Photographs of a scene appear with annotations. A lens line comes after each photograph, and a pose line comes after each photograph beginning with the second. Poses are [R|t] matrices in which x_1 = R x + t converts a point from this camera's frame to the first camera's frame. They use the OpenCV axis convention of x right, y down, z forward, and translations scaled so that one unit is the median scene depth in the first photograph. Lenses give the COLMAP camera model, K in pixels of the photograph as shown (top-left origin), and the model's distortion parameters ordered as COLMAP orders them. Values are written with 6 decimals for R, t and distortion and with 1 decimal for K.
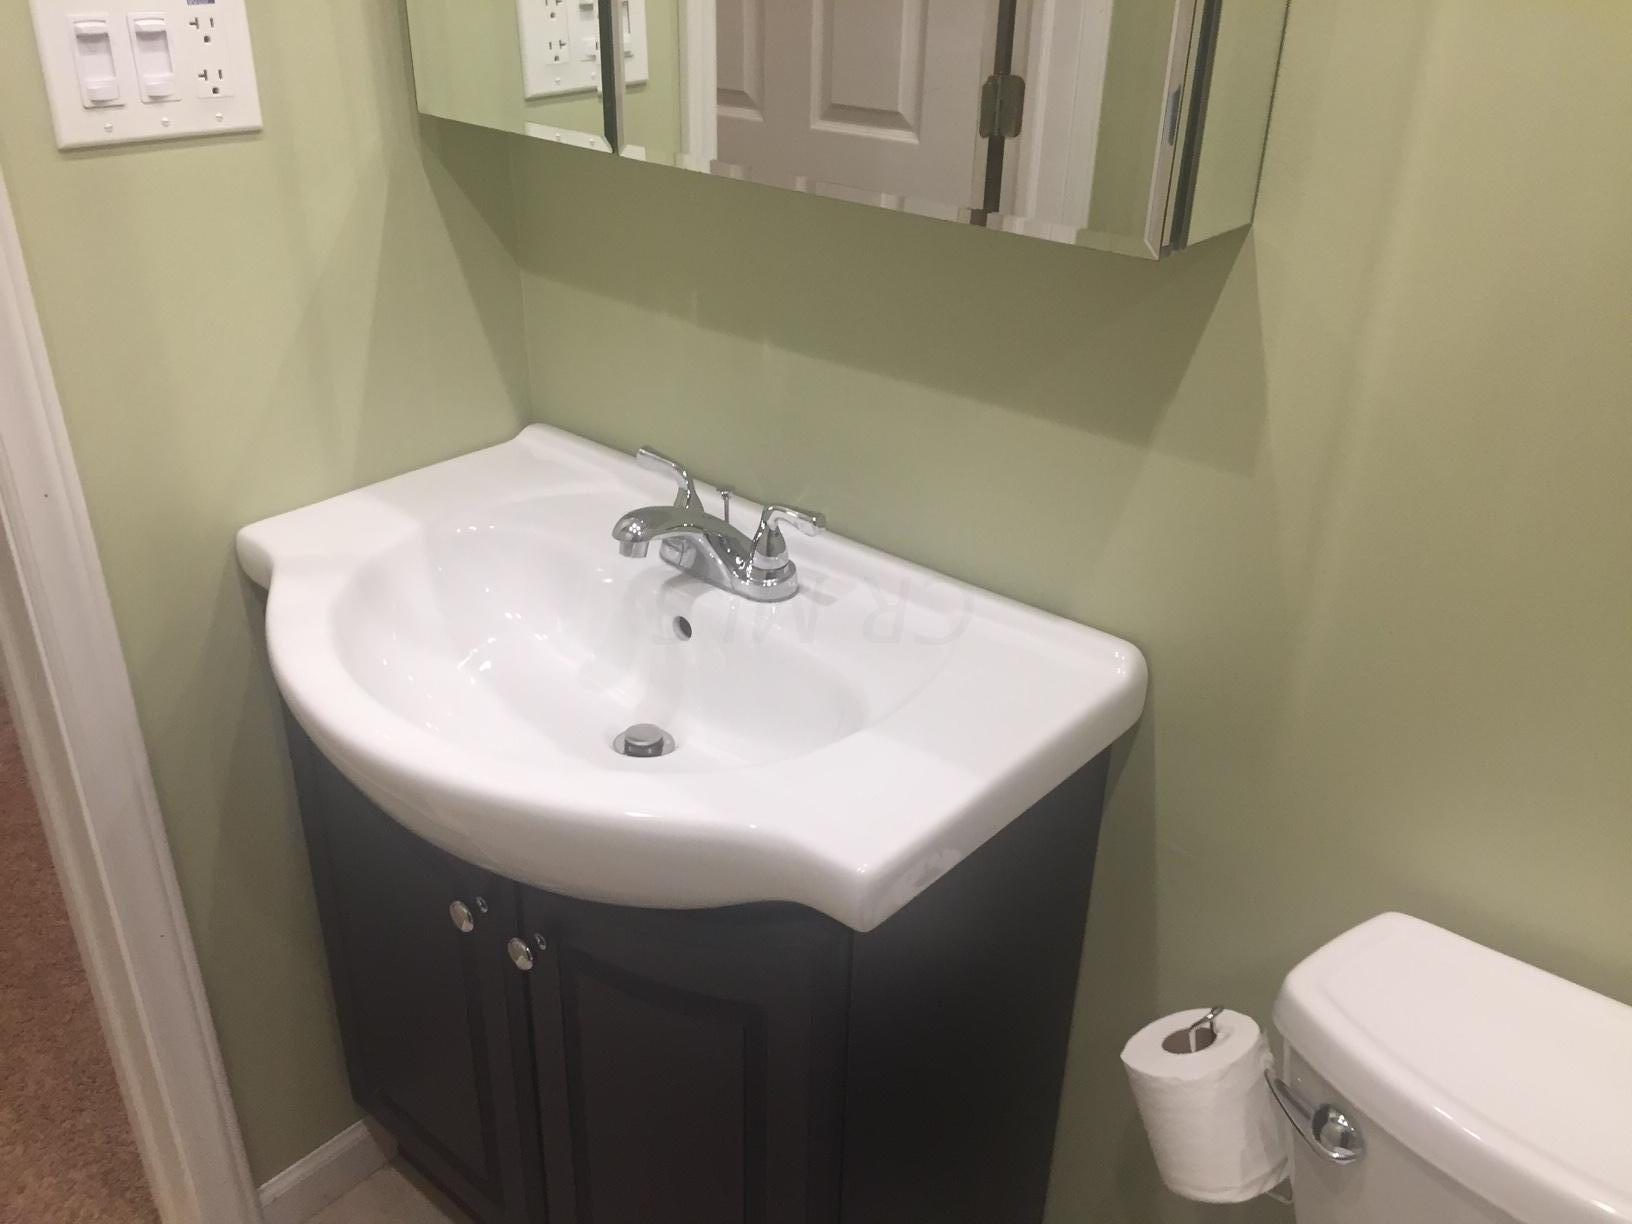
lens RADIAL K [[1392.9, 0, 824.4], [0, 1392.9, 609.1], [0, 0, 1]] dist [0.045444, -0.069535]
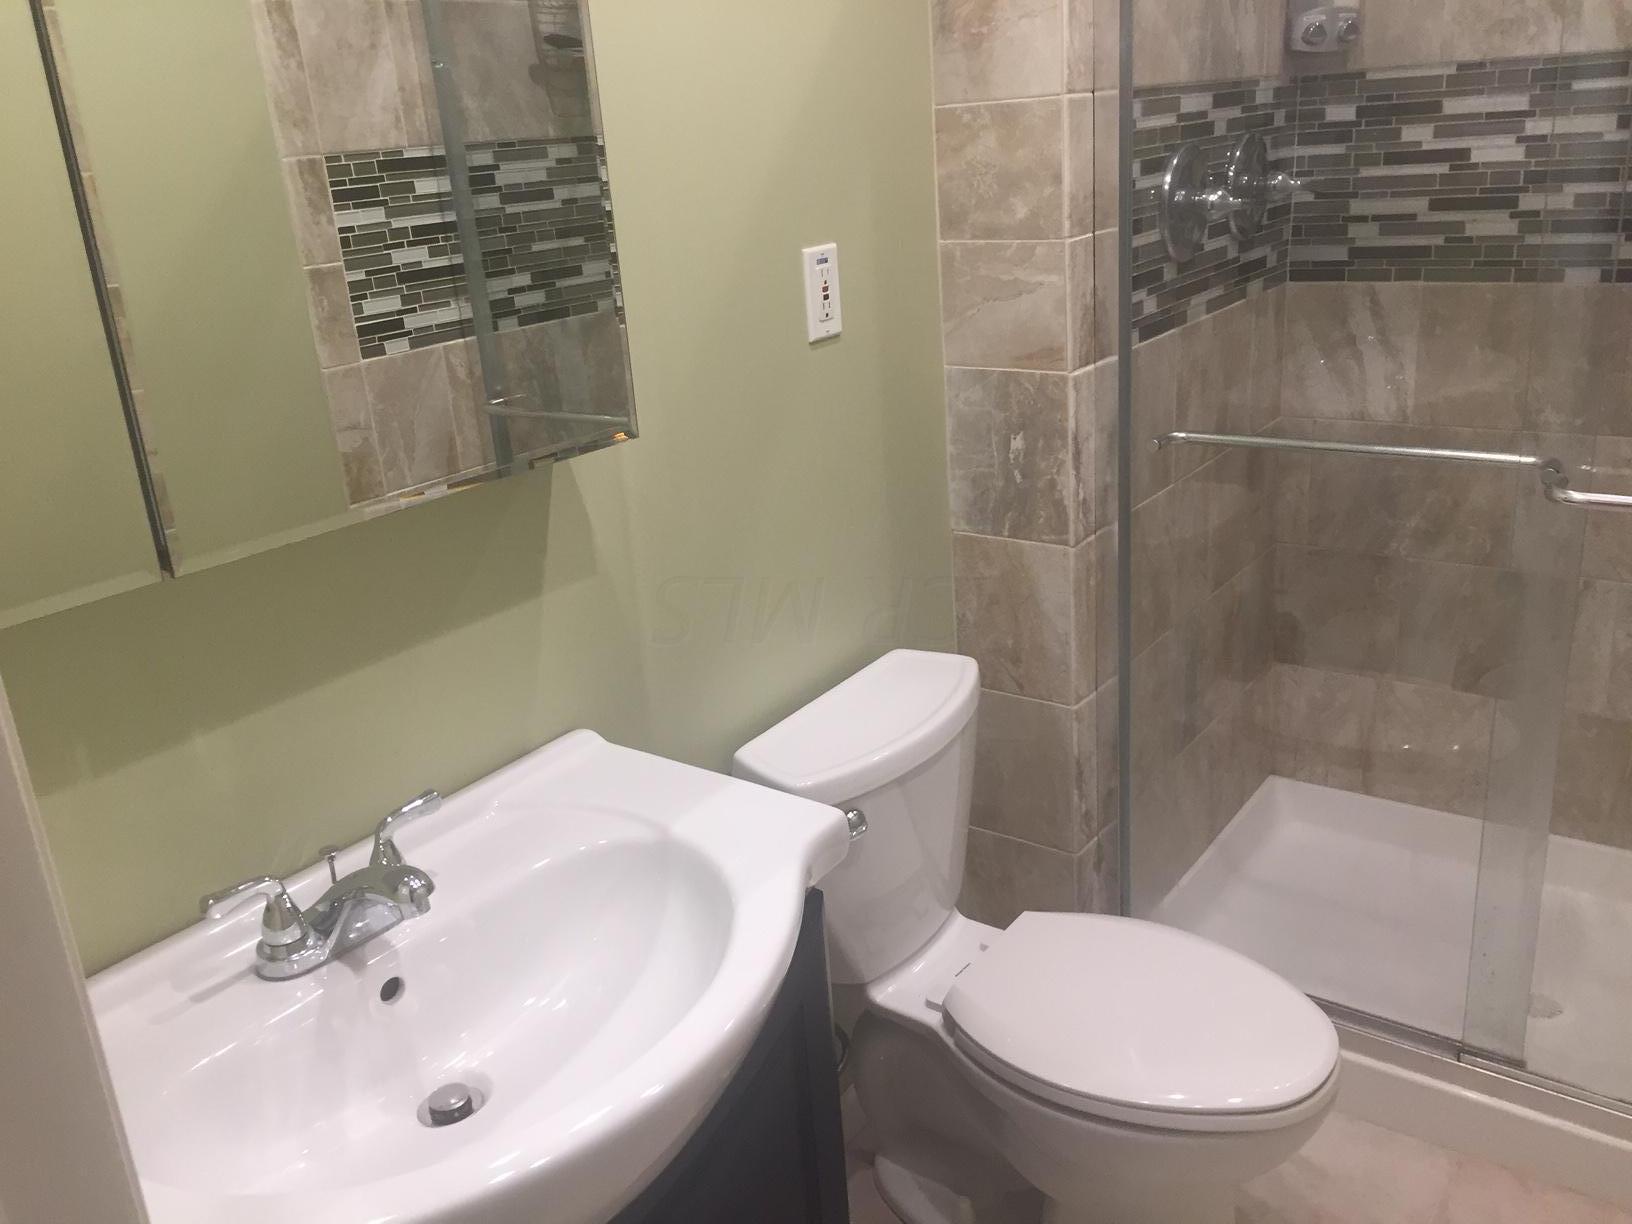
lens RADIAL K [[1392.9, 0, 824.4], [0, 1392.9, 609.1], [0, 0, 1]] dist [0.045444, -0.069535]
pose [[-0.088109, -0.329062, 0.940189, -1.034754], [0.534700, 0.780726, 0.323360, -0.374424], [-0.840436, 0.531210, 0.107161, 0.558020]]
